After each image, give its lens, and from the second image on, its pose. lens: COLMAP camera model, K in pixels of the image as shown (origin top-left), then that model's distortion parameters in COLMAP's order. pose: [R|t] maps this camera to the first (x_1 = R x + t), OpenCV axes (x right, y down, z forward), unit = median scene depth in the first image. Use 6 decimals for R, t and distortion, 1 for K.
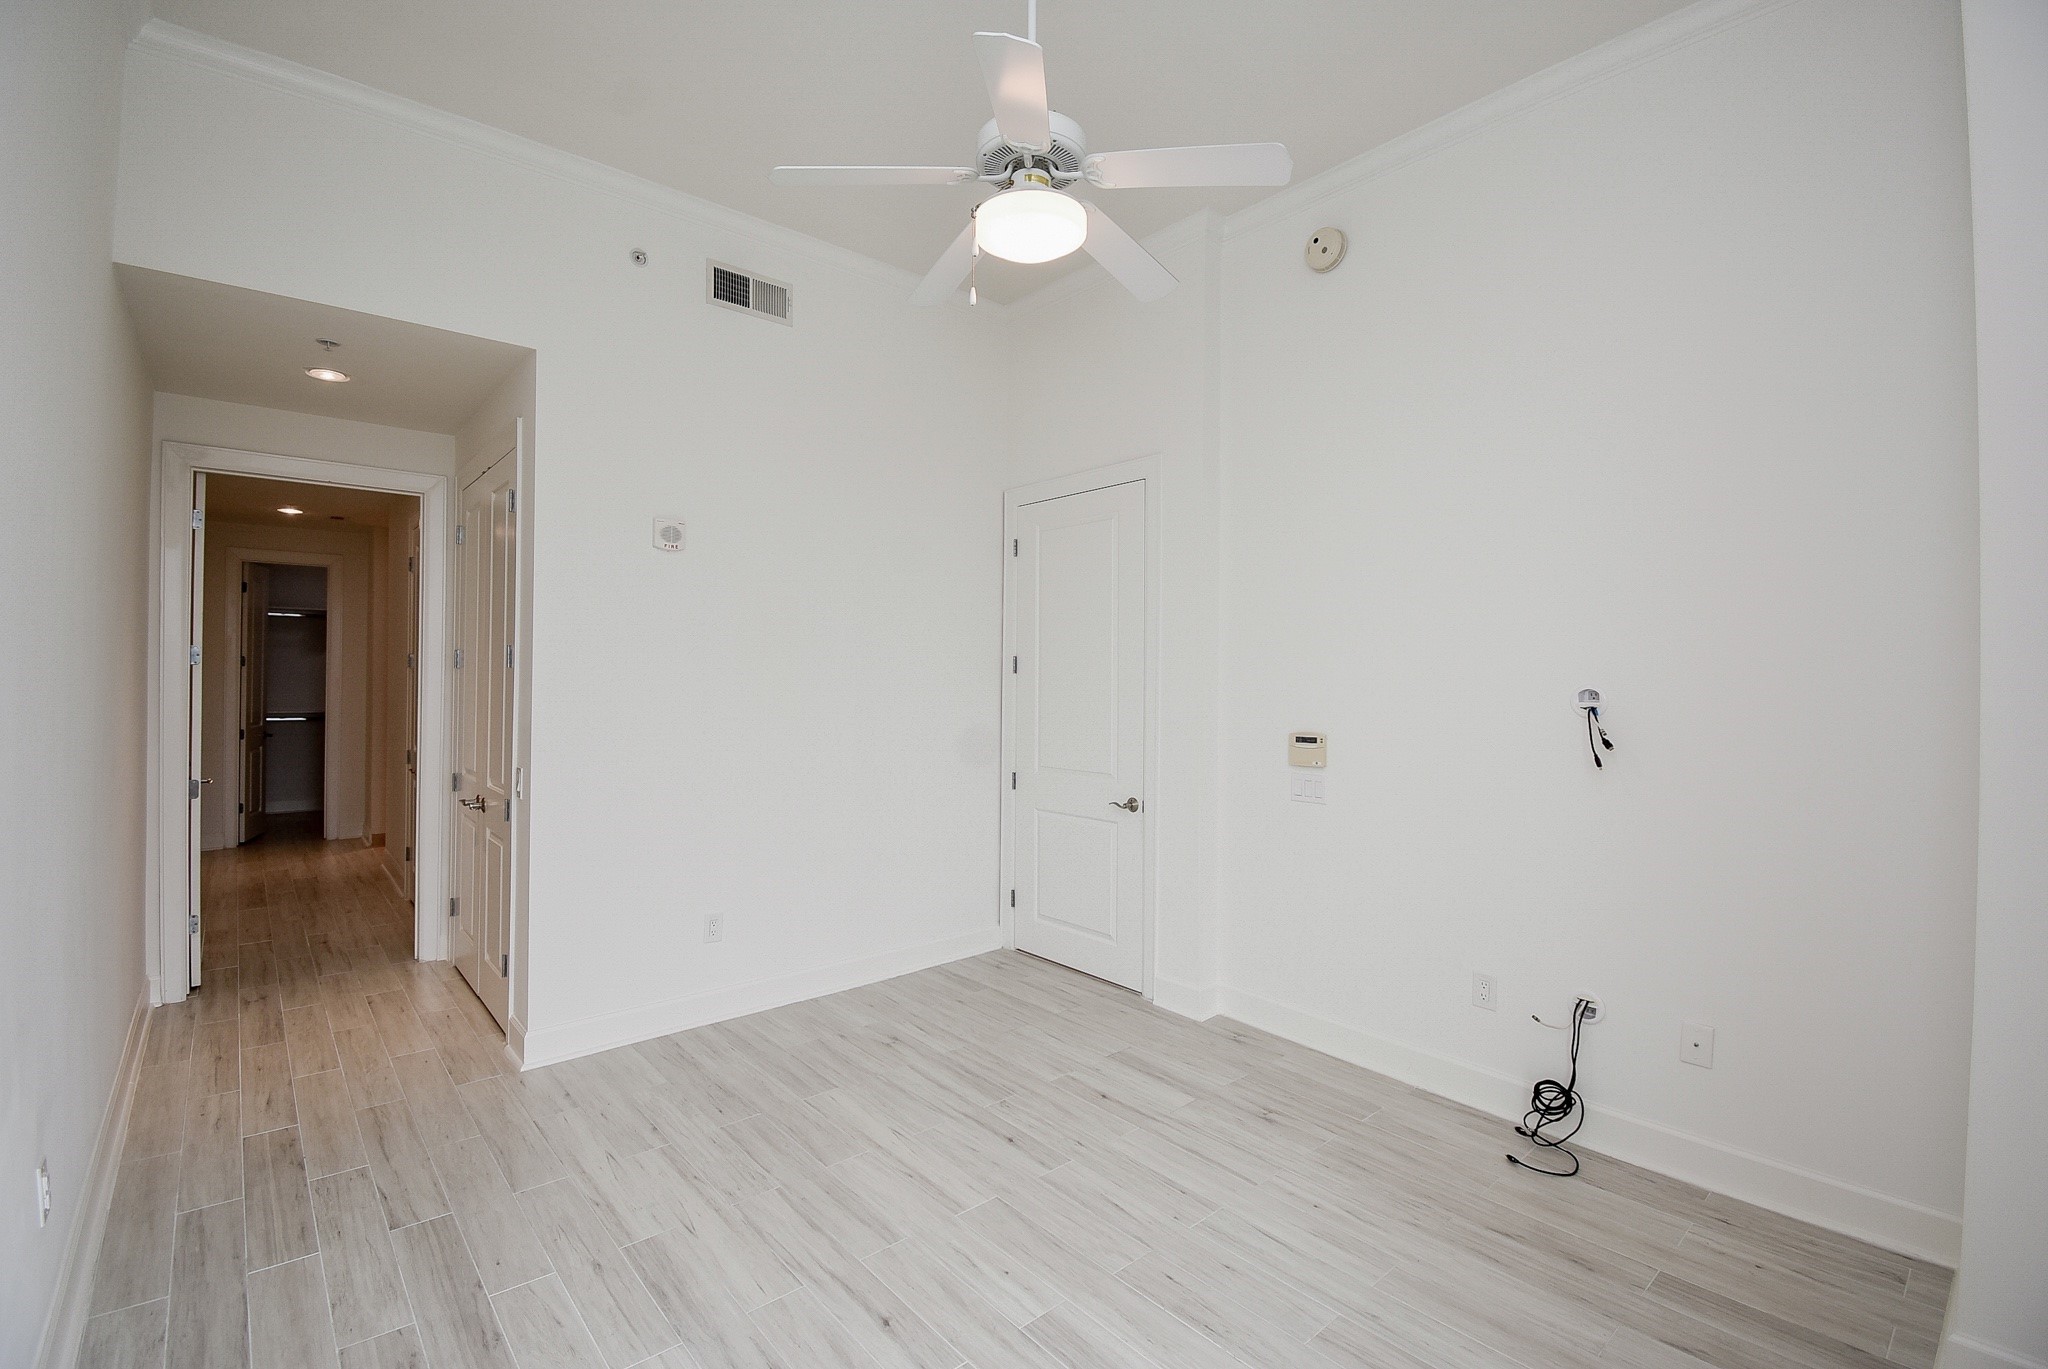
lens RADIAL K [[930.5, 0, 1023.3], [0, 930.5, 671.5], [0, 0, 1]] dist [0.022383, -0.028392]
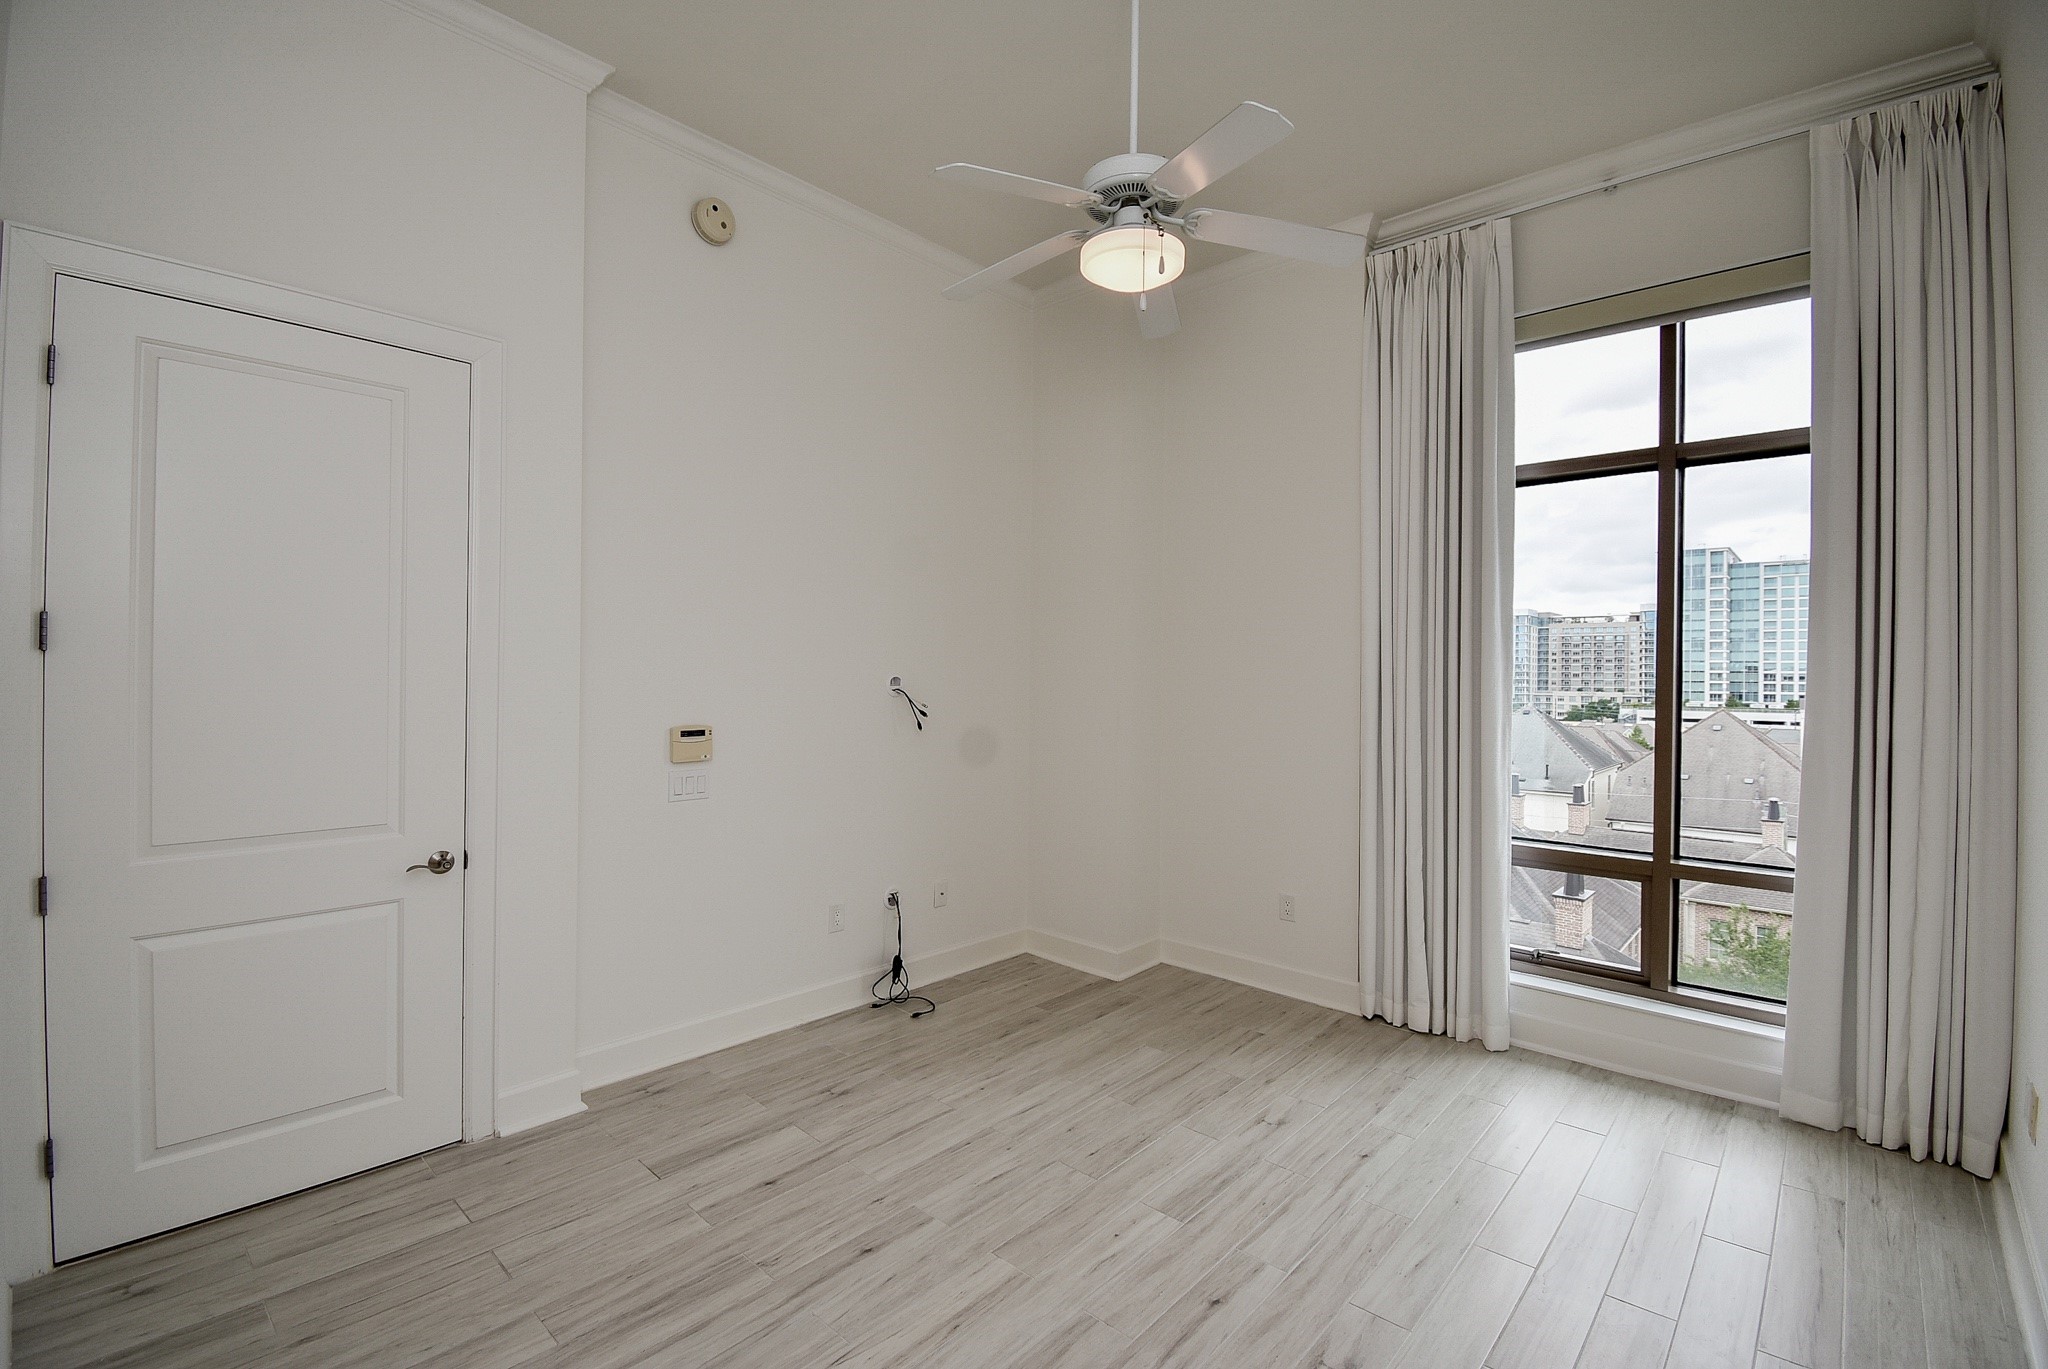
lens RADIAL K [[924.0, 0, 1022.6], [0, 924.0, 674.5], [0, 0, 1]] dist [0.018729, -0.025668]
pose [[-0.141833, -0.011100, 0.989828, -0.789522], [-0.020862, 0.999749, 0.008222, -0.000149], [-0.989671, -0.019484, -0.142029, 0.964016]]
